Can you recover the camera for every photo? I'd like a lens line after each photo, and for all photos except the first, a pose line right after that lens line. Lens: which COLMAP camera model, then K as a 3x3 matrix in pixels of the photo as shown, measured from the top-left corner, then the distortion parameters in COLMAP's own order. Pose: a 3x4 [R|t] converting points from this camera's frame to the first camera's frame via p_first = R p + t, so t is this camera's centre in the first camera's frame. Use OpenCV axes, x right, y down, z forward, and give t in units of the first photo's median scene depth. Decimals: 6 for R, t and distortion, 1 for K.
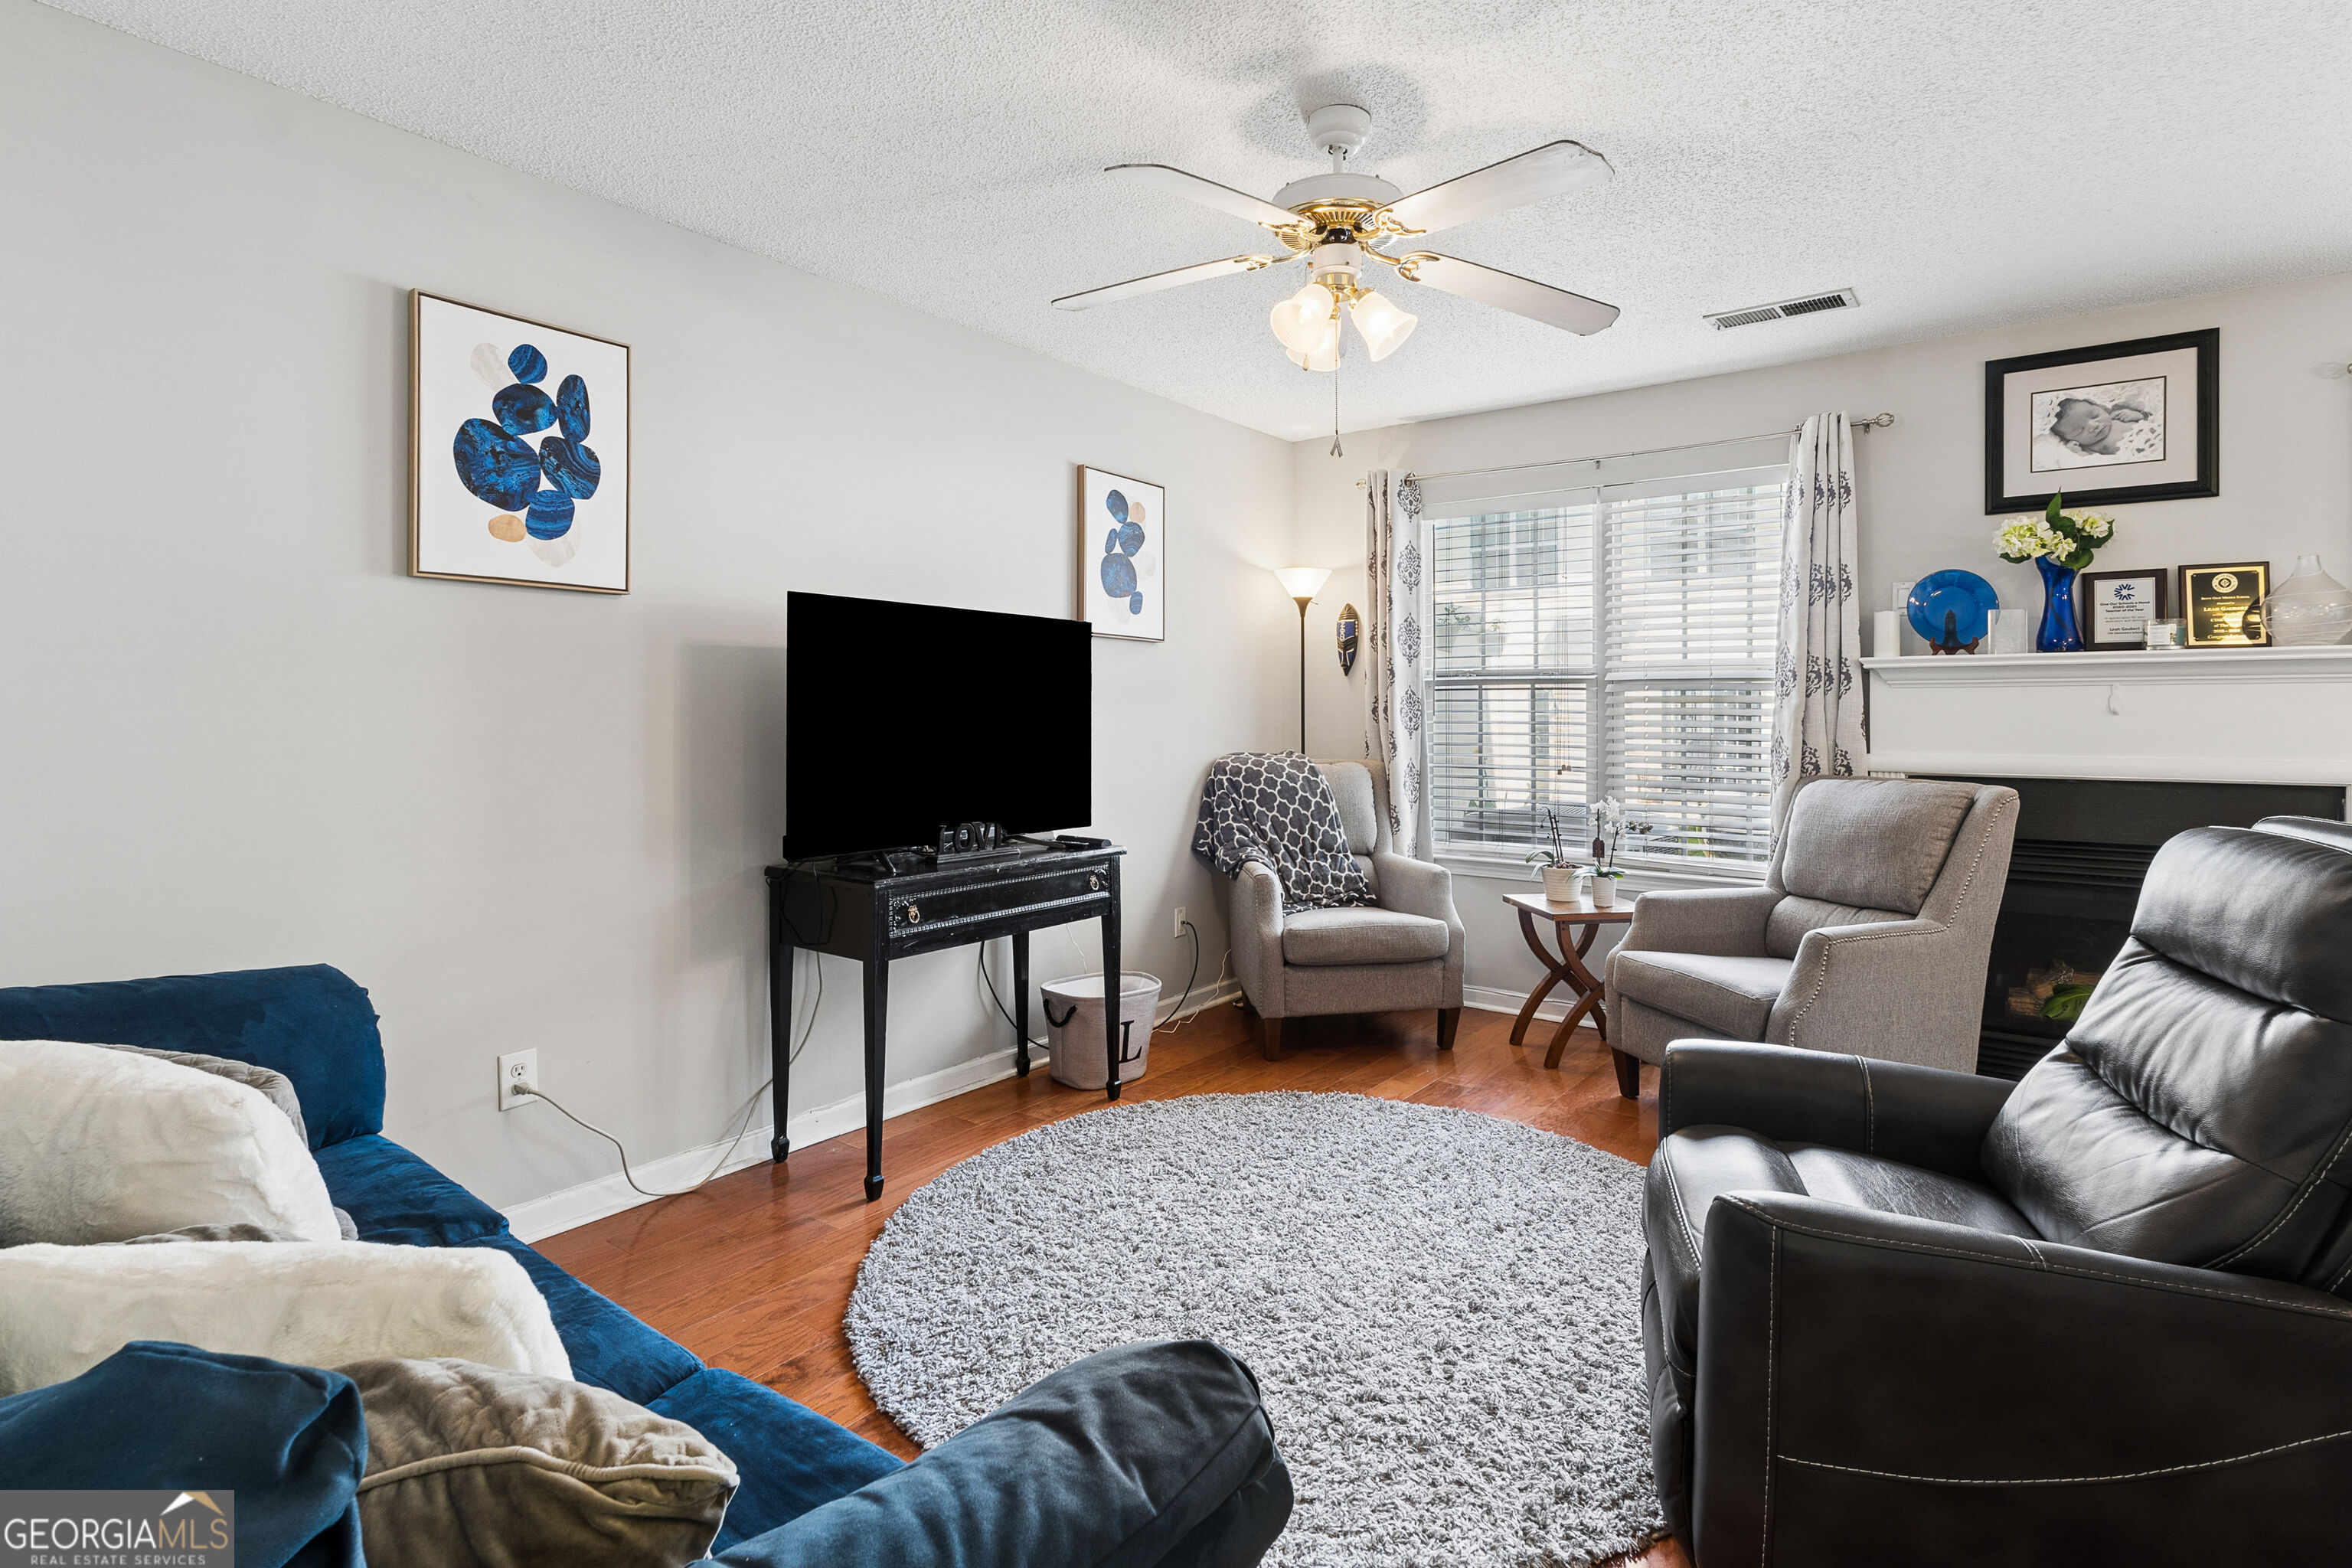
lens RADIAL K [[1163.4, 0, 1183.5], [0, 1163.4, 704.7], [0, 0, 1]] dist [-0.000092, 0.000096]
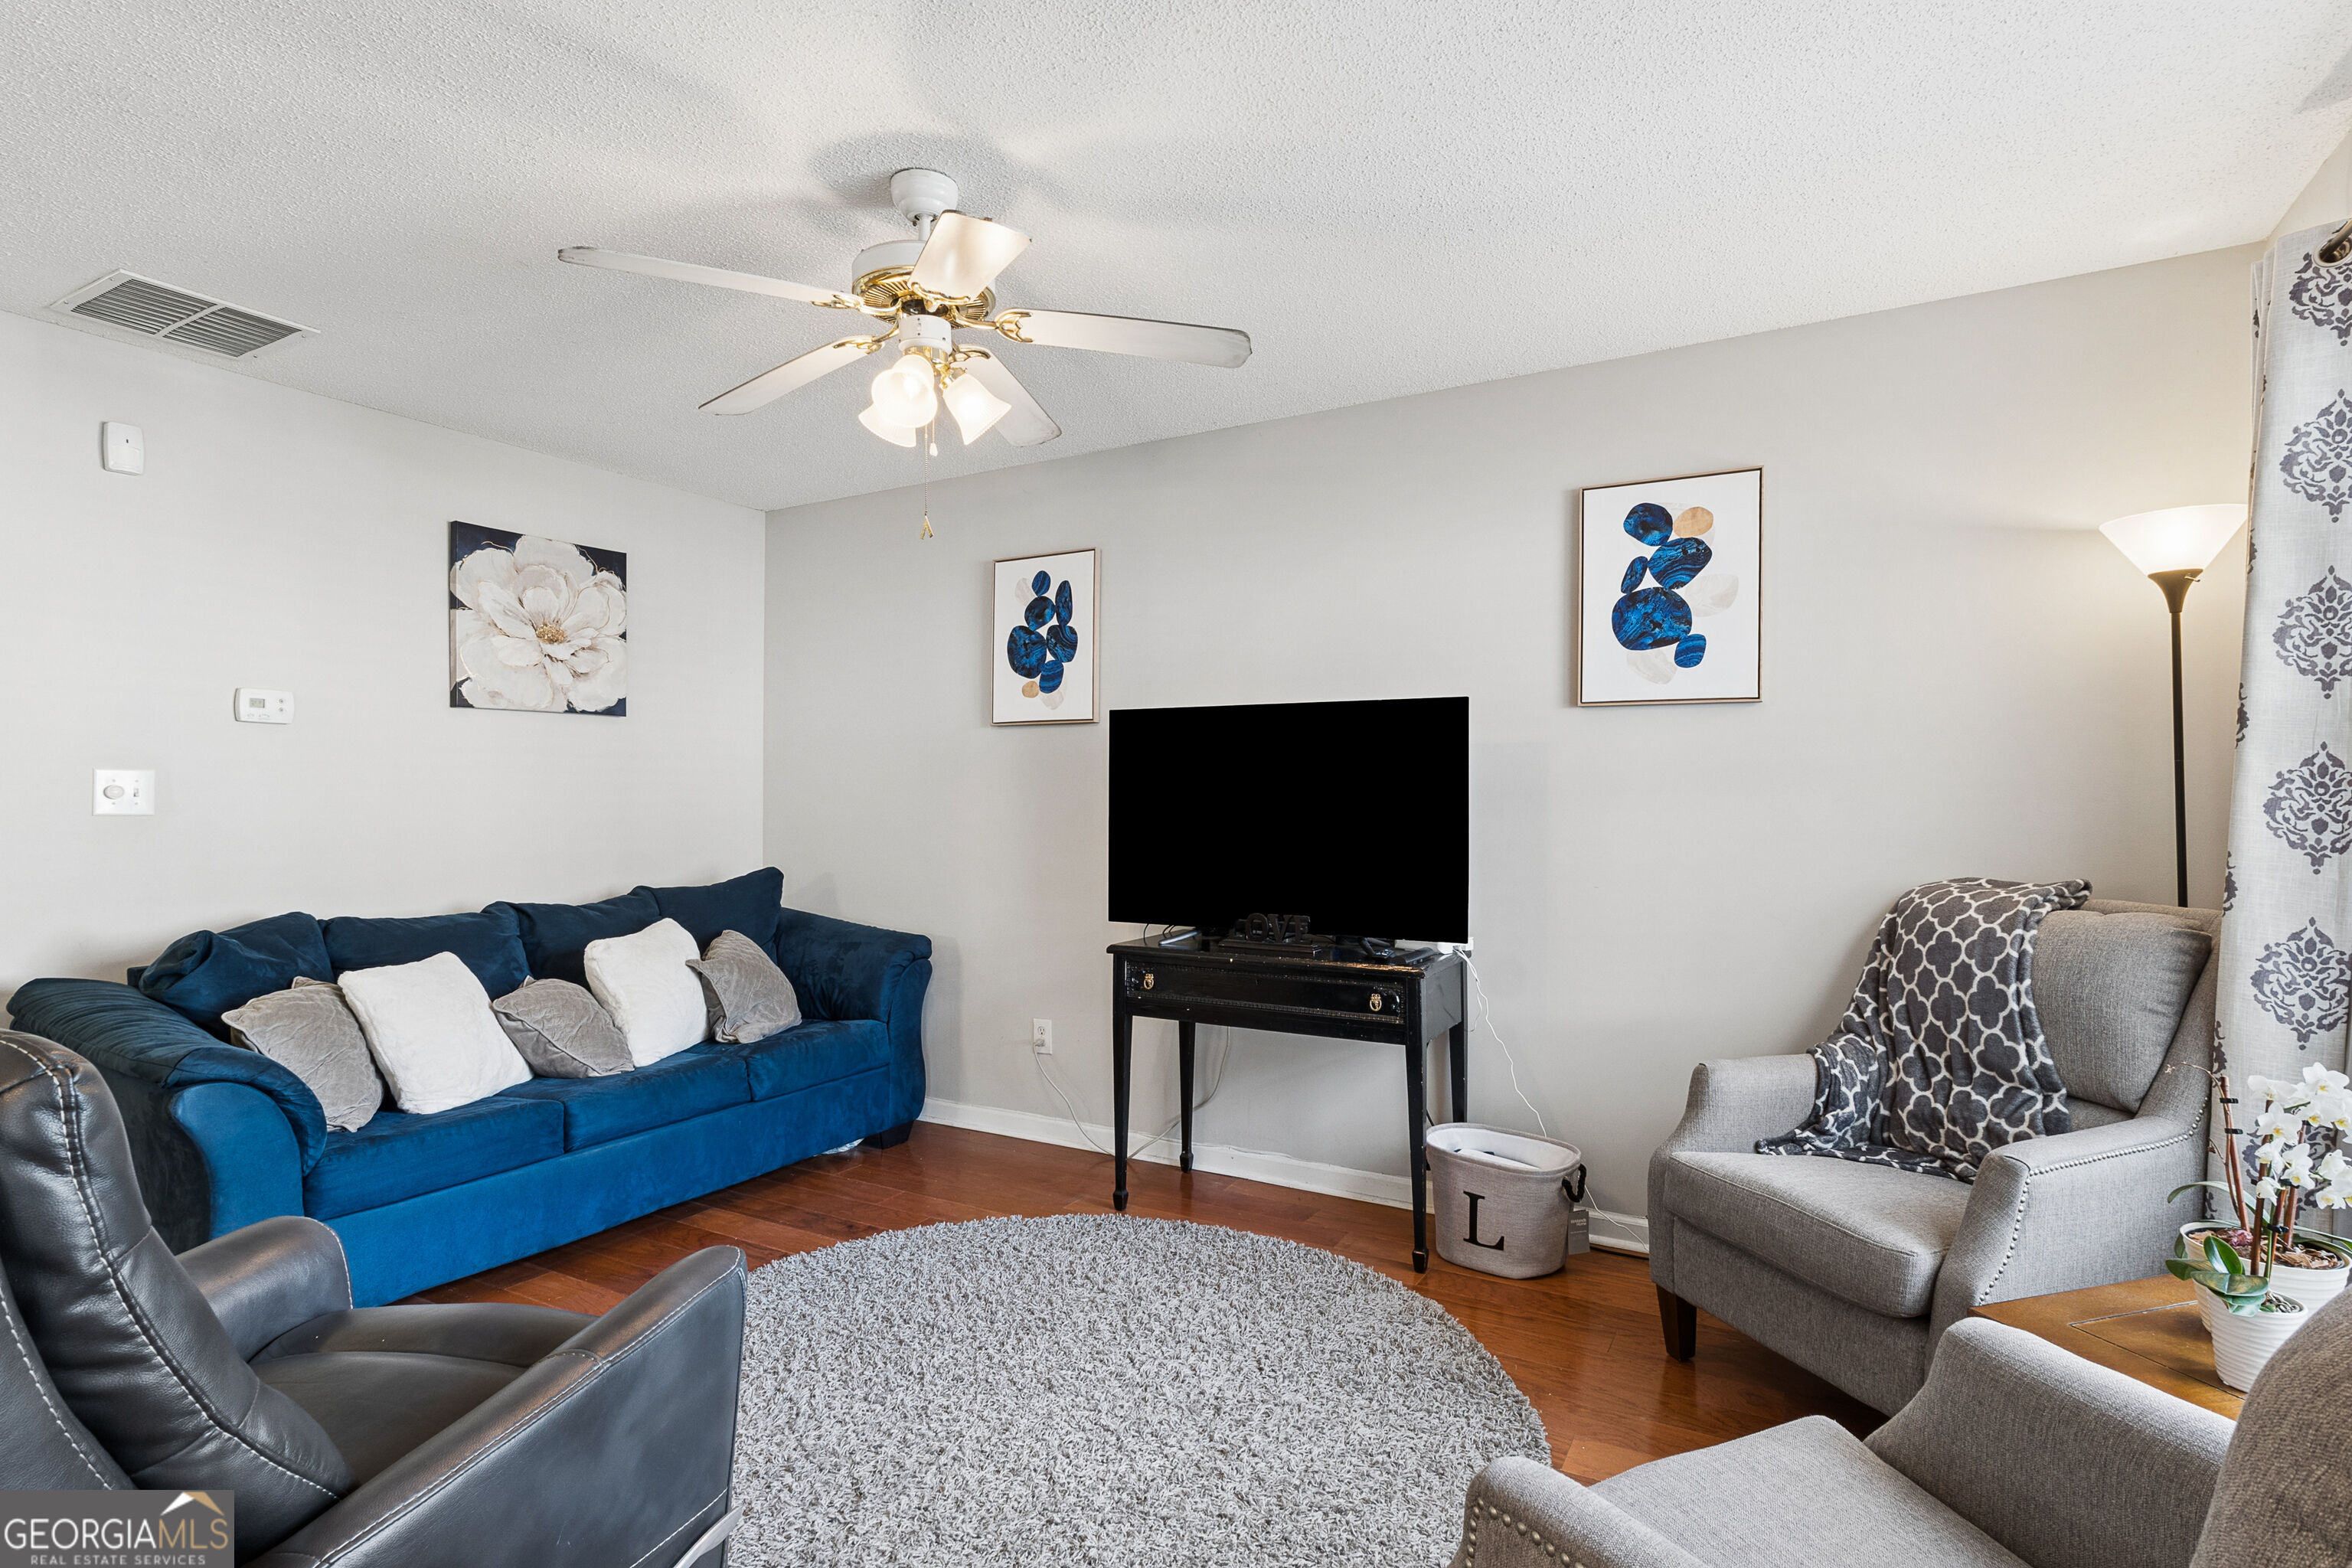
lens RADIAL K [[1160.2, 0, 1181.7], [0, 1160.2, 794.1], [0, 0, 1]] dist [-0.002114, 0.000154]
pose [[0.118810, -0.006787, -0.992894, 0.981141], [0.004579, 0.999970, -0.006287, 0.003635], [0.992907, -0.003800, 0.118837, 0.963339]]
